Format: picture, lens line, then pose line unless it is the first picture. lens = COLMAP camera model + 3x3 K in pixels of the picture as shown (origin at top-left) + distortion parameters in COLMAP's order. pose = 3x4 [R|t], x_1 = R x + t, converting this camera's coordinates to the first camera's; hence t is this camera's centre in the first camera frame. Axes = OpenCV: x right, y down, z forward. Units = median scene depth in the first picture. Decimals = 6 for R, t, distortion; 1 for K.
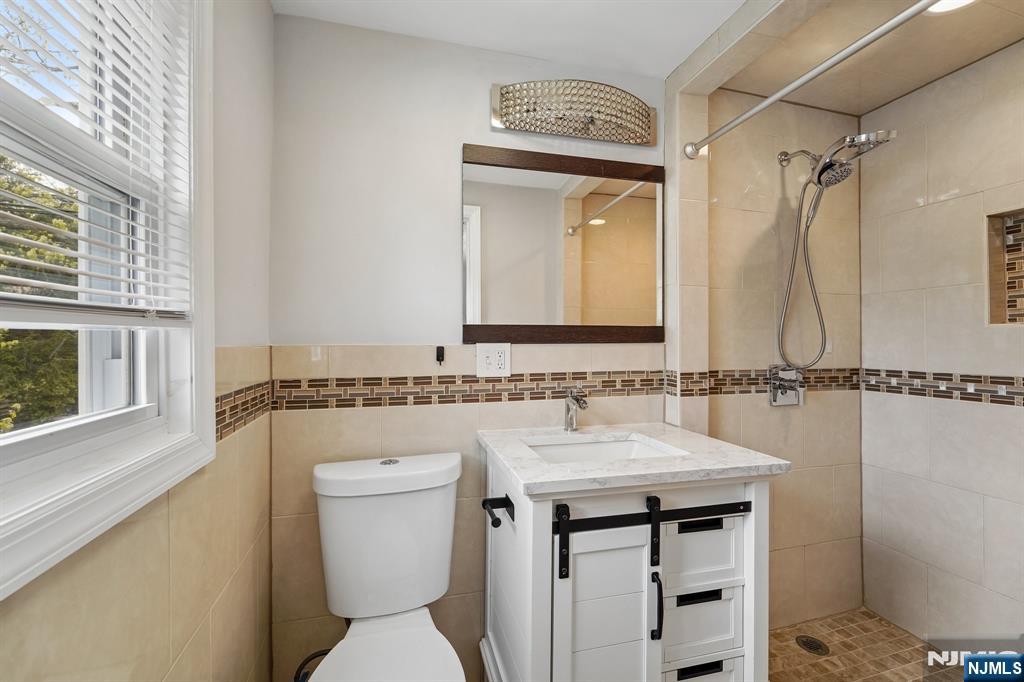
lens RADIAL K [[422.2, 0, 512.0], [0, 422.2, 341.0], [0, 0, 1]] dist [-0.000129, -0.000619]
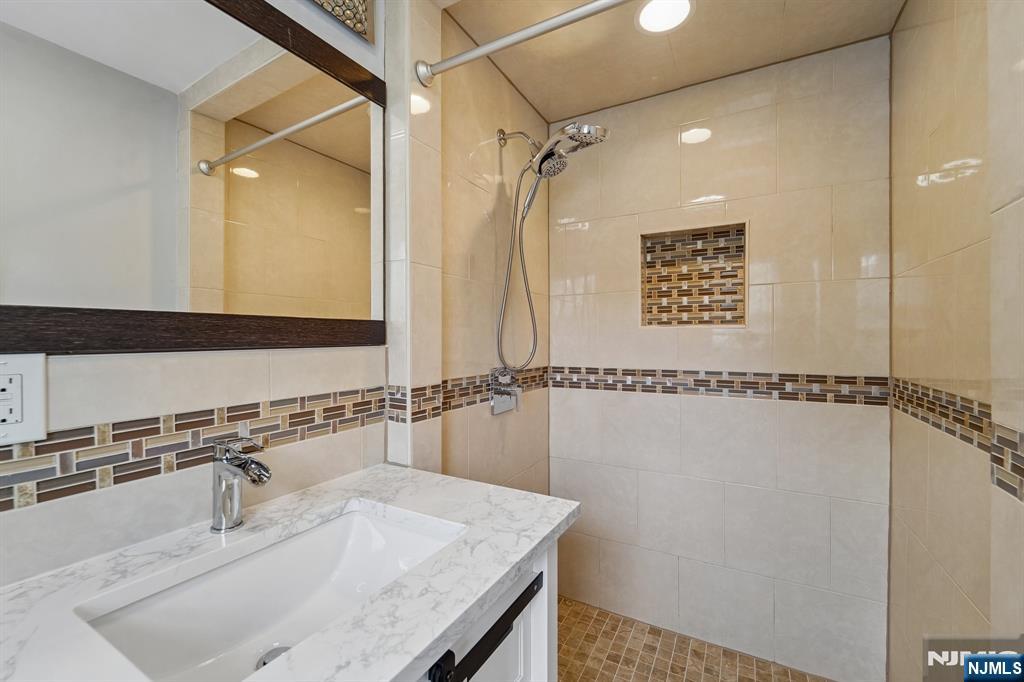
lens RADIAL K [[422.2, 0, 512.0], [0, 422.2, 341.0], [0, 0, 1]] dist [-0.000129, -0.000619]
pose [[0.704346, -0.007401, 0.709818, 0.022835], [0.001713, 0.999960, 0.008727, -0.008492], [-0.709855, -0.004931, 0.704331, 0.383213]]
